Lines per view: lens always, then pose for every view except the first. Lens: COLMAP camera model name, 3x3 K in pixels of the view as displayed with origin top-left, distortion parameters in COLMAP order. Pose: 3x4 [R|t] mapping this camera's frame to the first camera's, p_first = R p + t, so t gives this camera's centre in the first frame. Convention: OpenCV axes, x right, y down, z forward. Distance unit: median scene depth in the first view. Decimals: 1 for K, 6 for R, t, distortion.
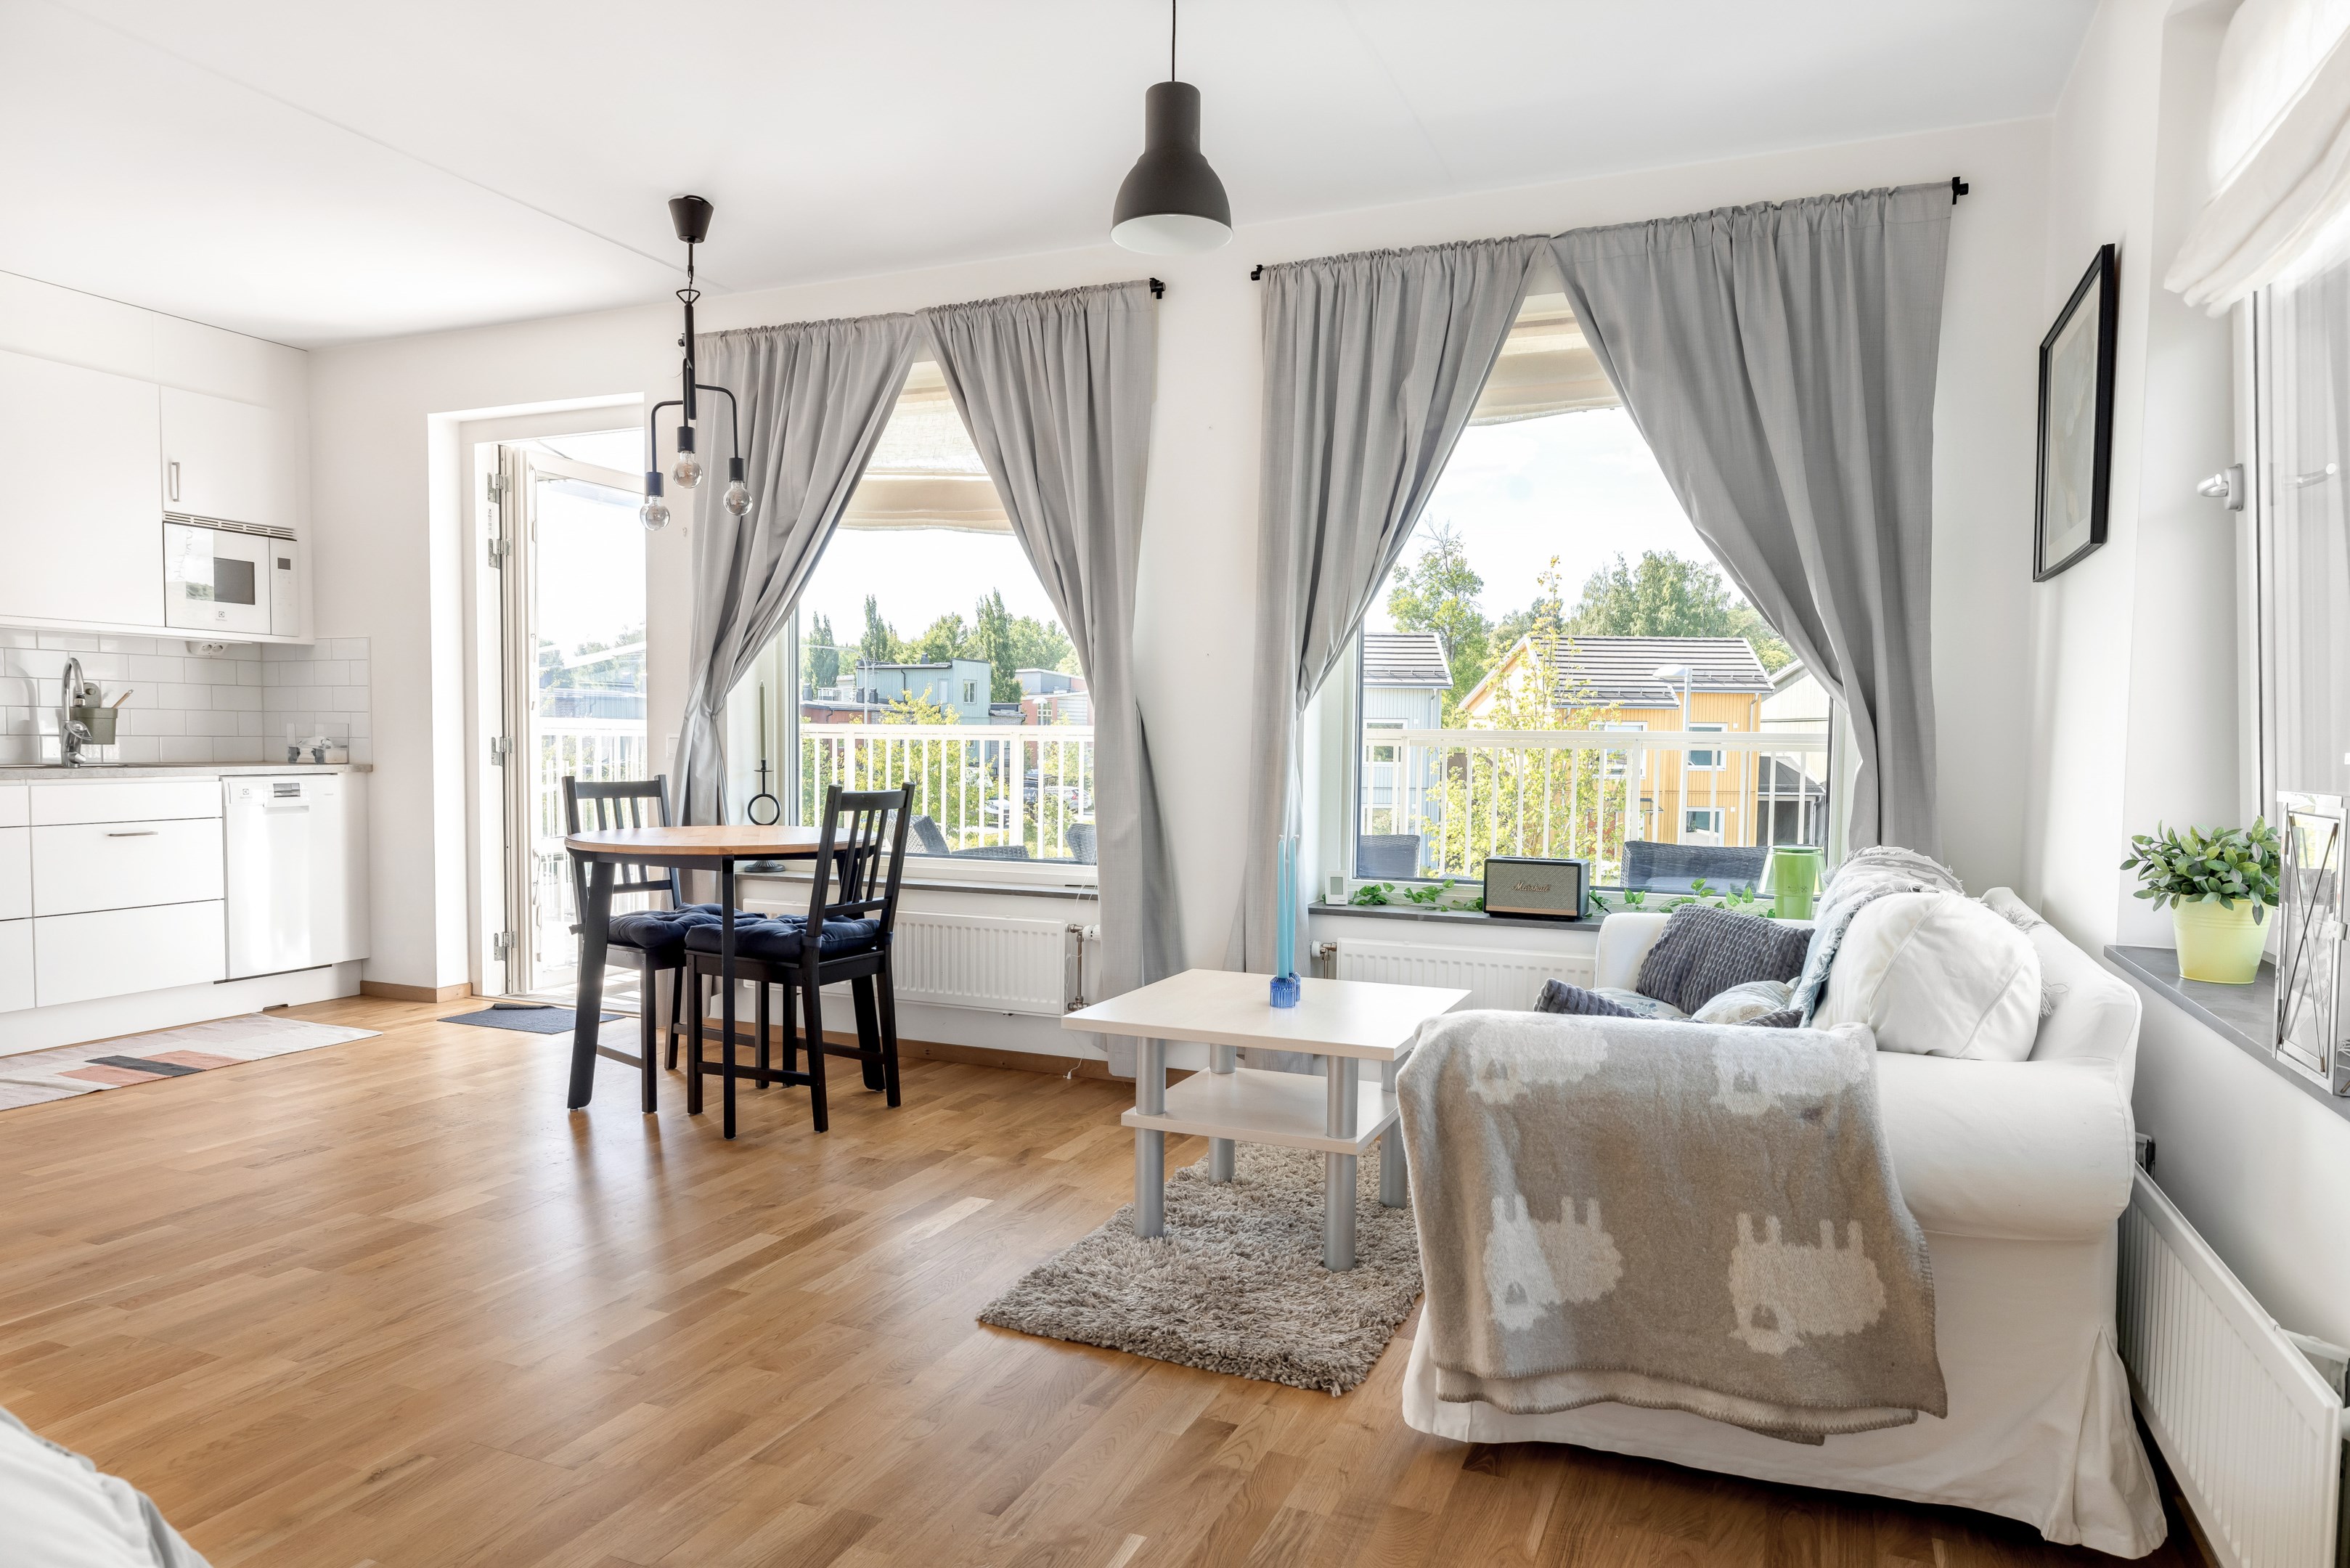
lens RADIAL K [[1452.9, 0, 1175.5], [0, 1452.9, 829.5], [0, 0, 1]] dist [0.000308, -0.000526]
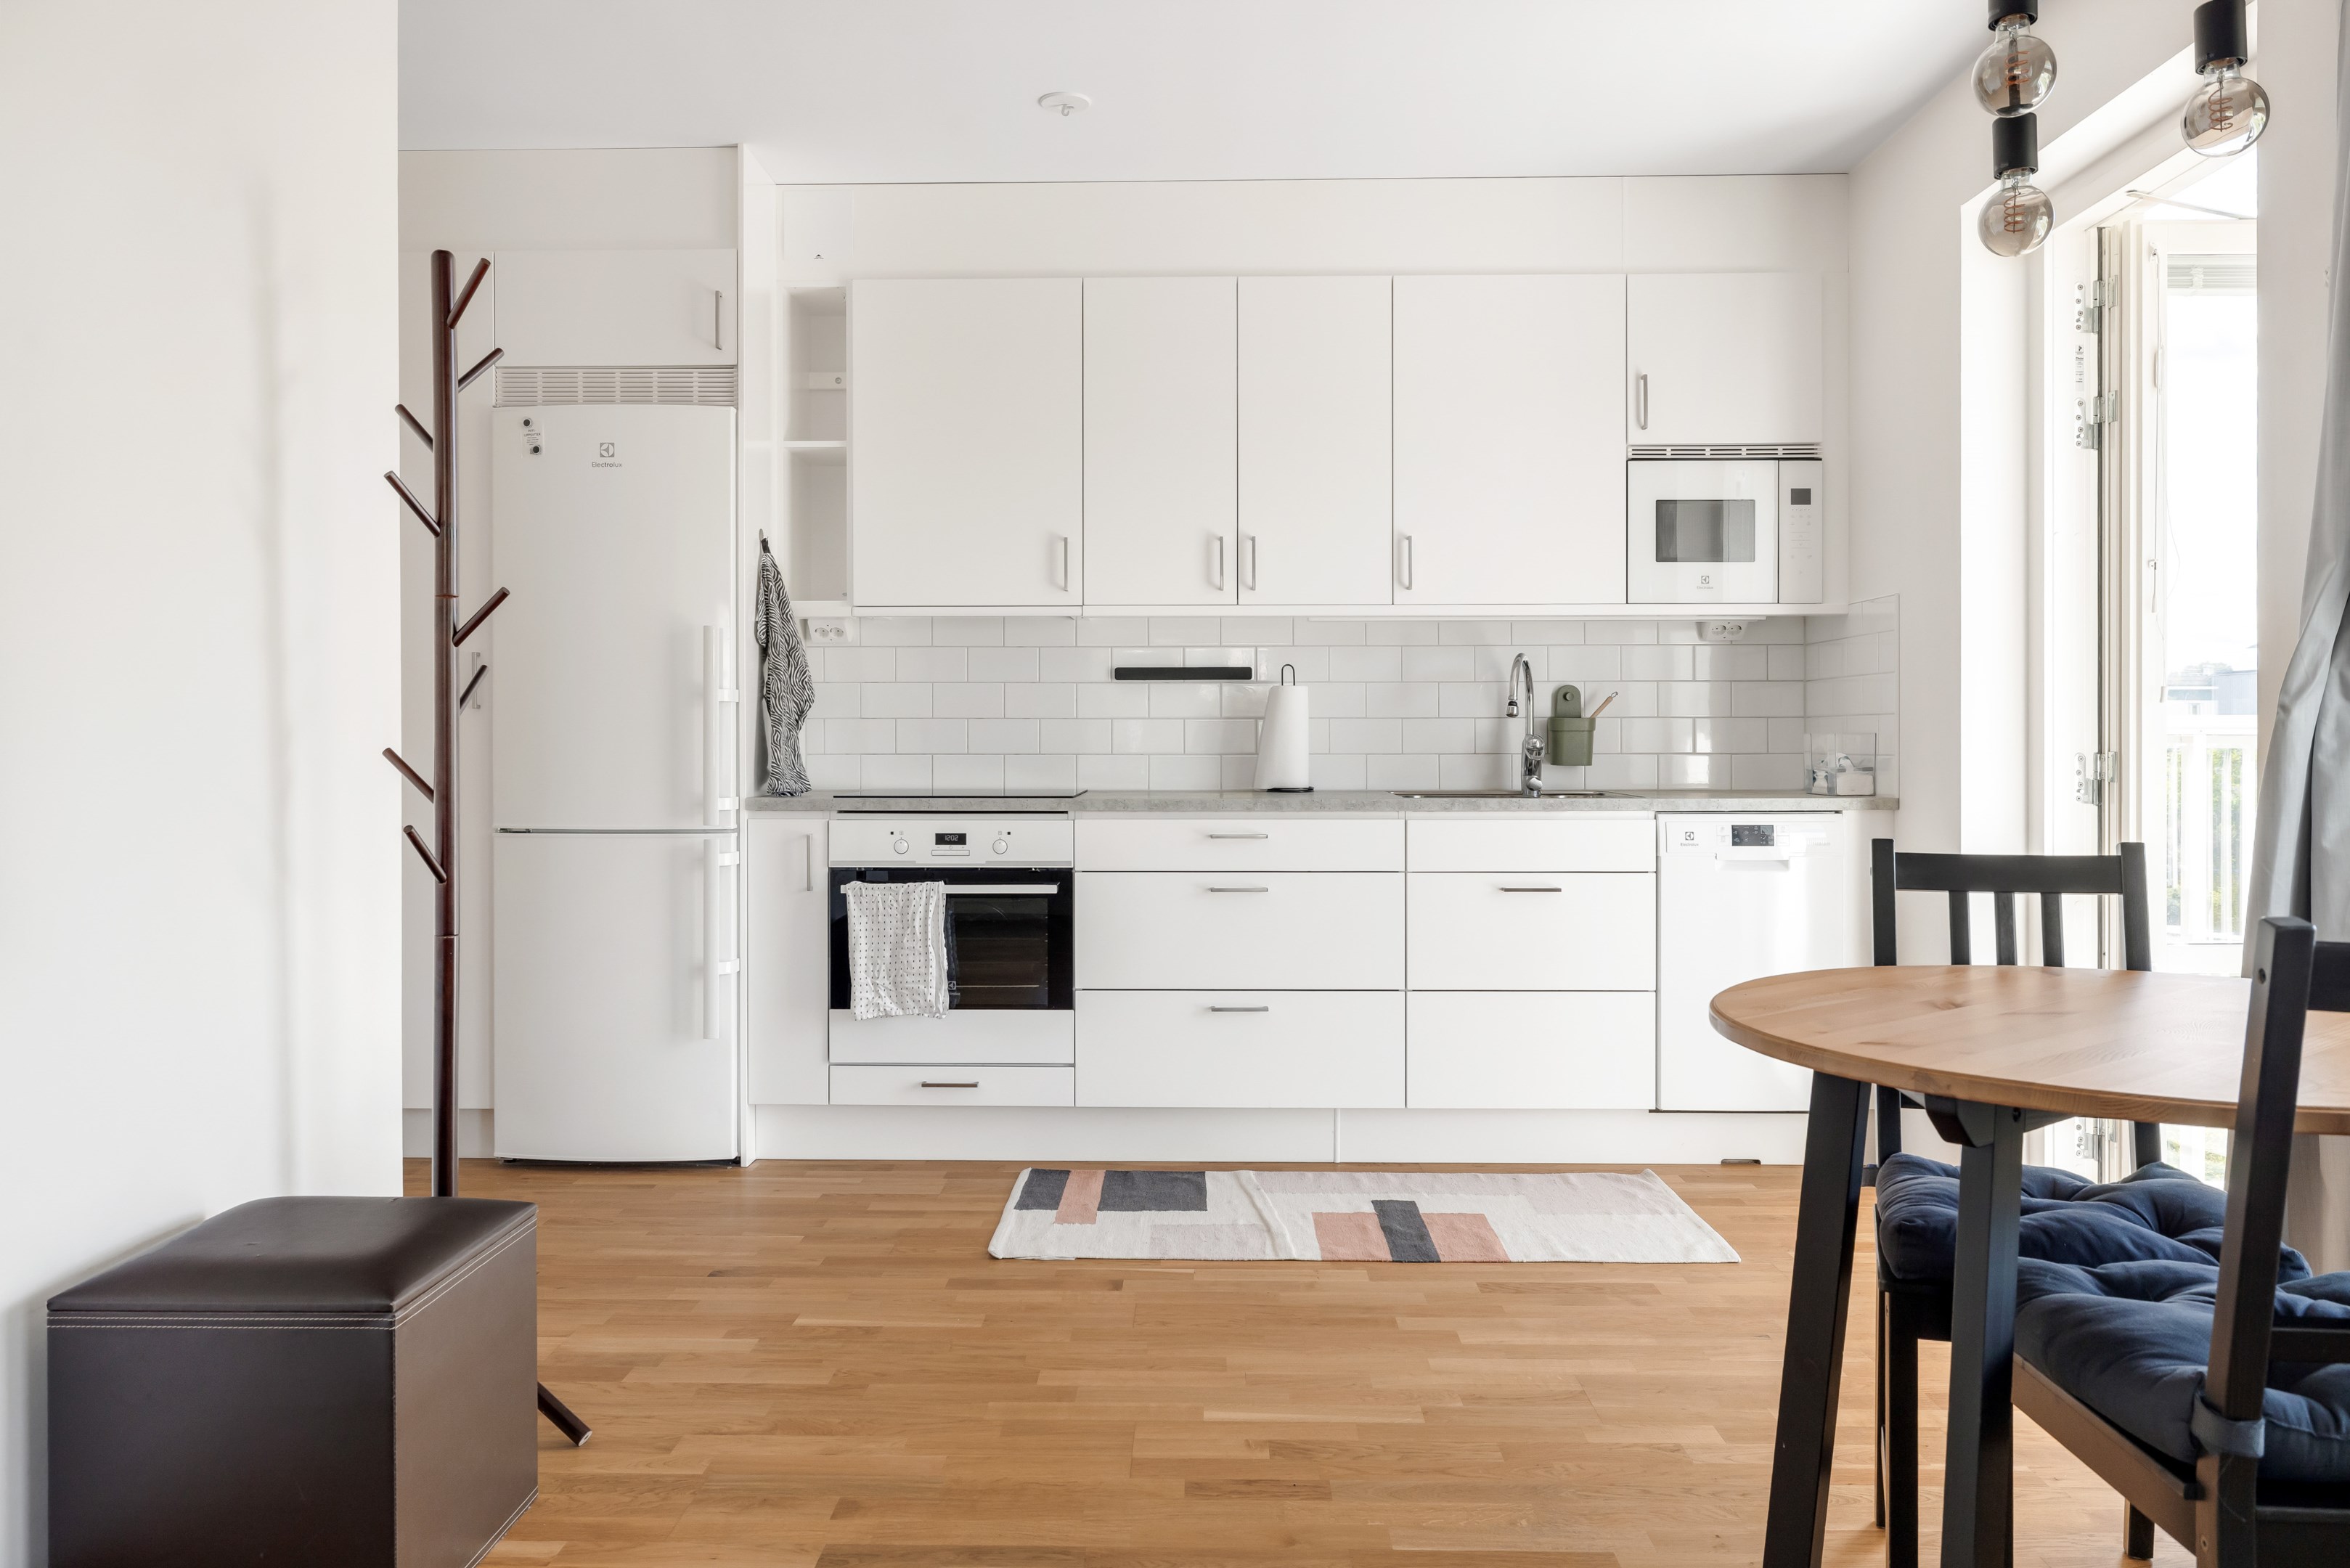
lens RADIAL K [[1657.1, 0, 1167.2], [0, 1657.1, 749.7], [0, 0, 1]] dist [-0.002404, -0.002315]
pose [[0.363958, -0.007831, -0.931382, -0.009995], [-0.051228, 0.998283, -0.028411, -0.031741], [0.930006, 0.058053, 0.362932, 0.490278]]
